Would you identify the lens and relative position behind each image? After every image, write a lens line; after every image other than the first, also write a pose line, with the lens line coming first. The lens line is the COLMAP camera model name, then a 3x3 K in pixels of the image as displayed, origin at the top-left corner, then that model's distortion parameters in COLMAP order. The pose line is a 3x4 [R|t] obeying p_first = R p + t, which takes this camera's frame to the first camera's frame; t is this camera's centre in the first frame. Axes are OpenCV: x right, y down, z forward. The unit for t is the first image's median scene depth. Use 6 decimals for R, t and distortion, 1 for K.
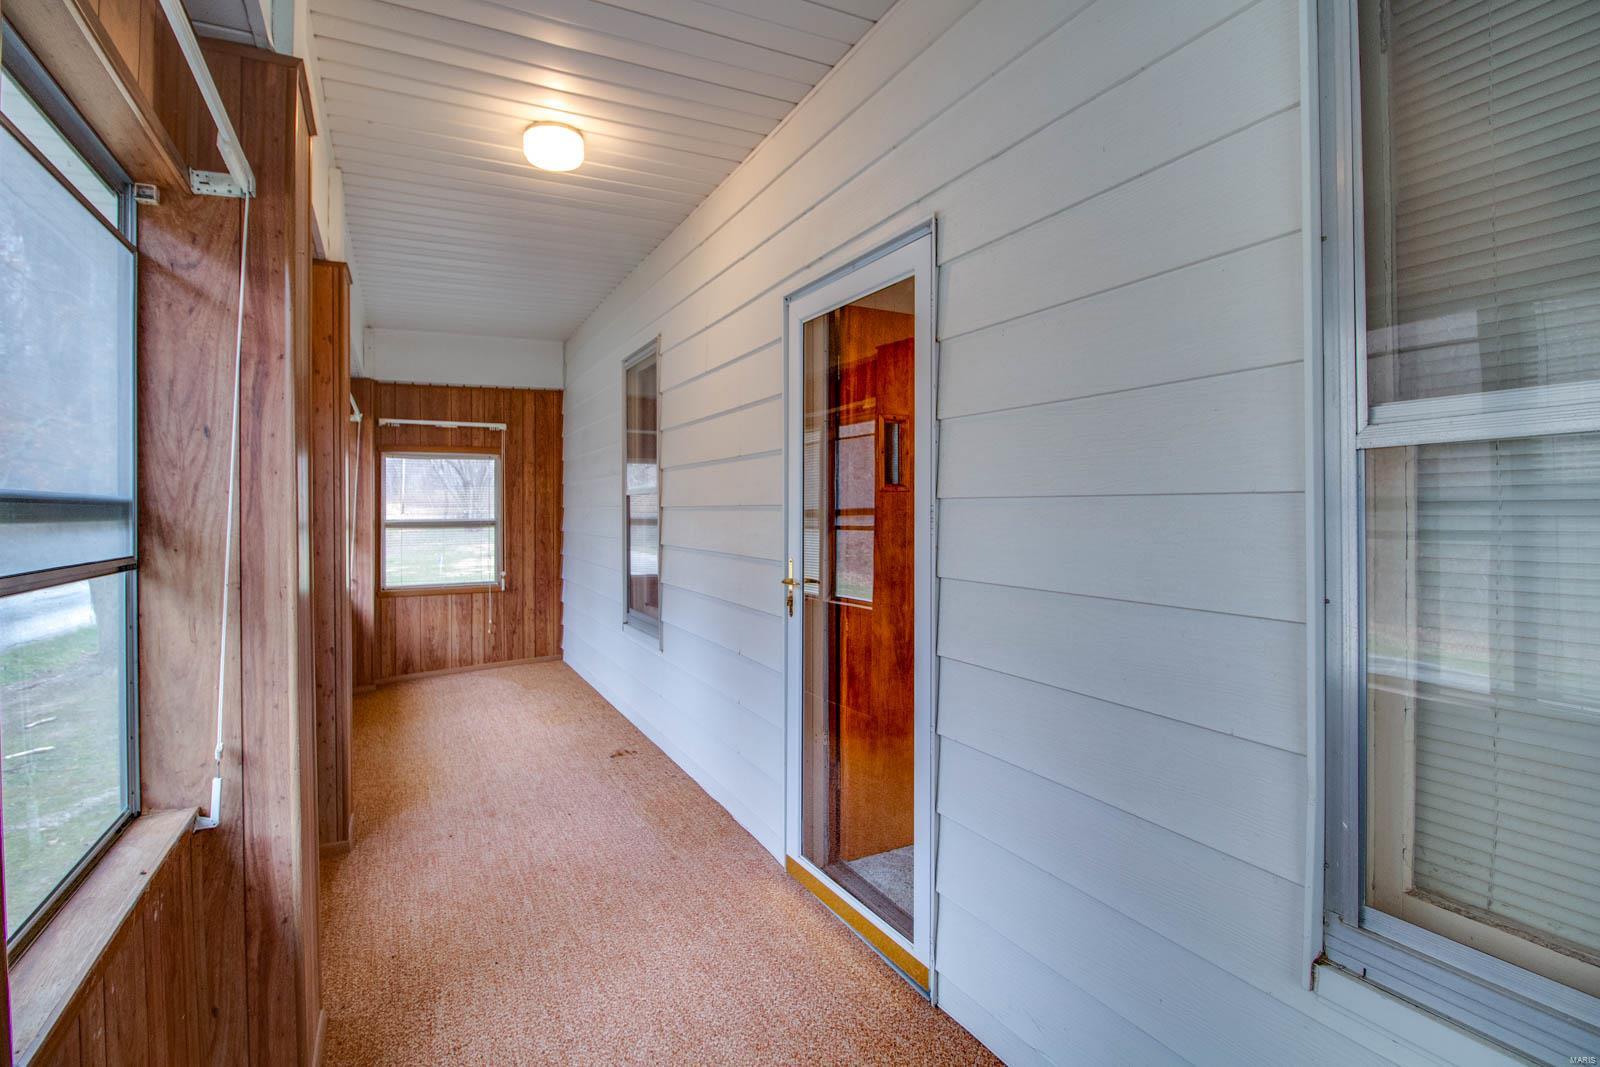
lens RADIAL K [[744.3, 0, 799.9], [0, 744.3, 508.8], [0, 0, 1]] dist [-0.000879, -0.014219]
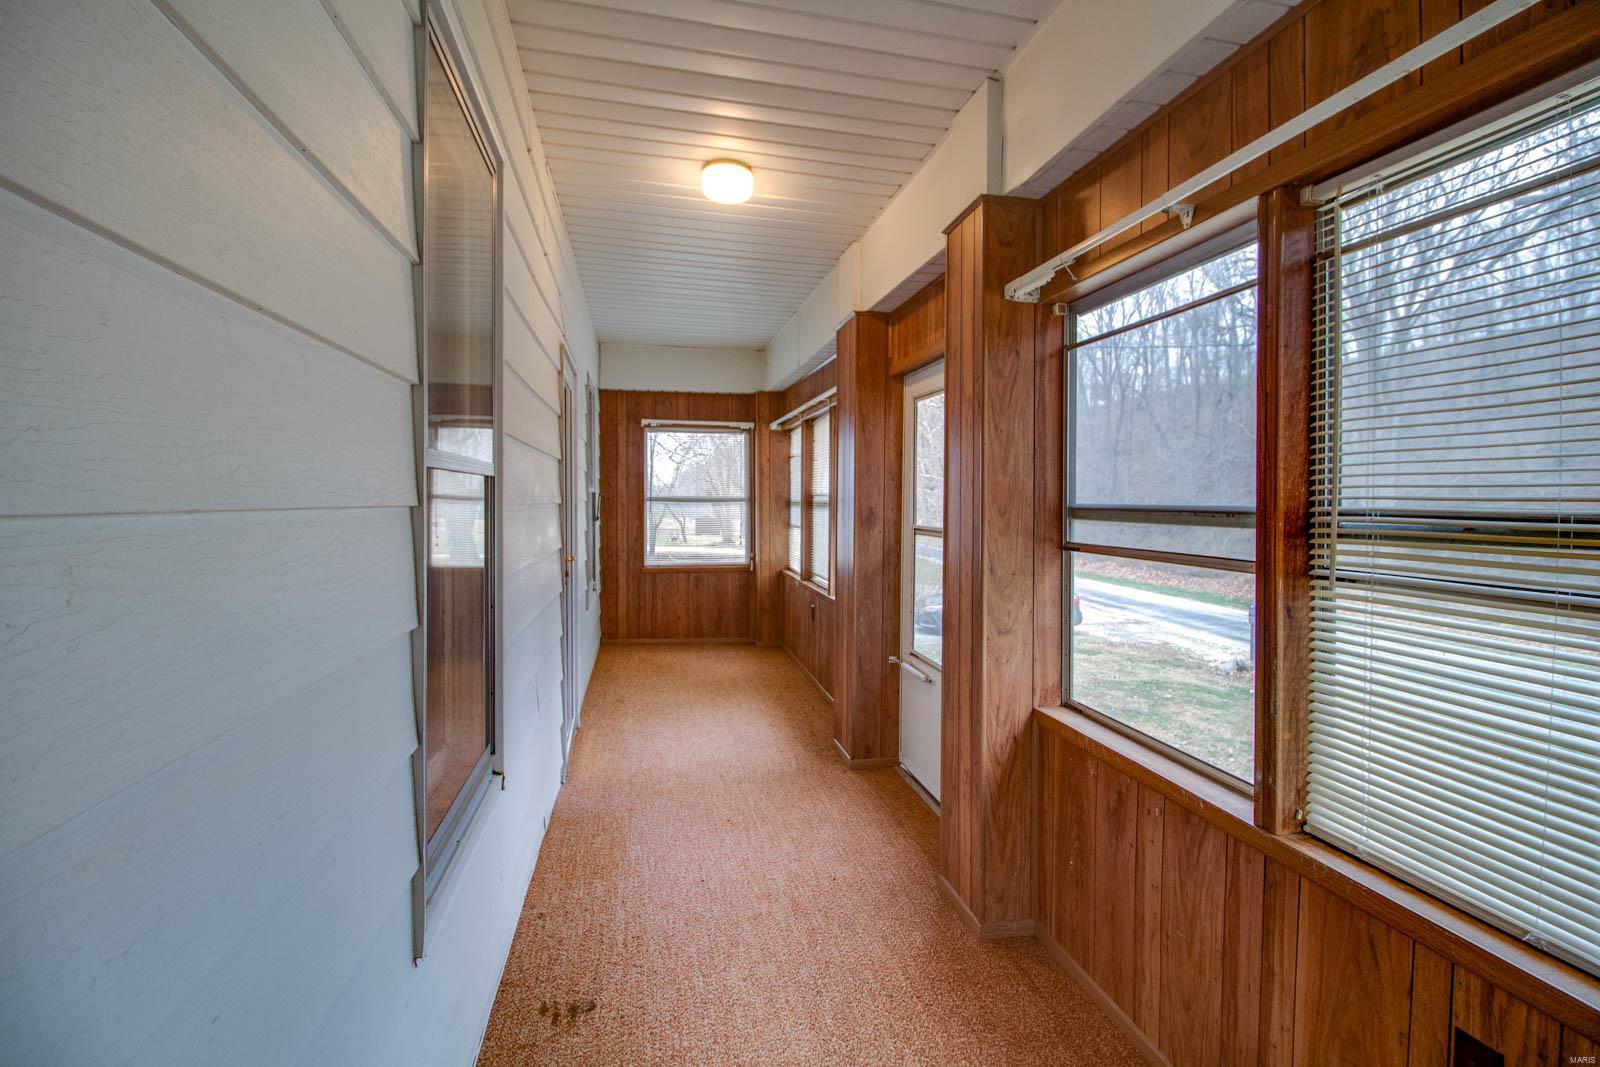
lens RADIAL K [[744.3, 0, 799.9], [0, 744.3, 508.8], [0, 0, 1]] dist [-0.000879, -0.014219]
pose [[-0.960591, -0.003027, 0.277948, -0.685232], [0.001039, 0.999895, 0.014482, -0.009036], [-0.277962, 0.014200, -0.960487, 1.878350]]
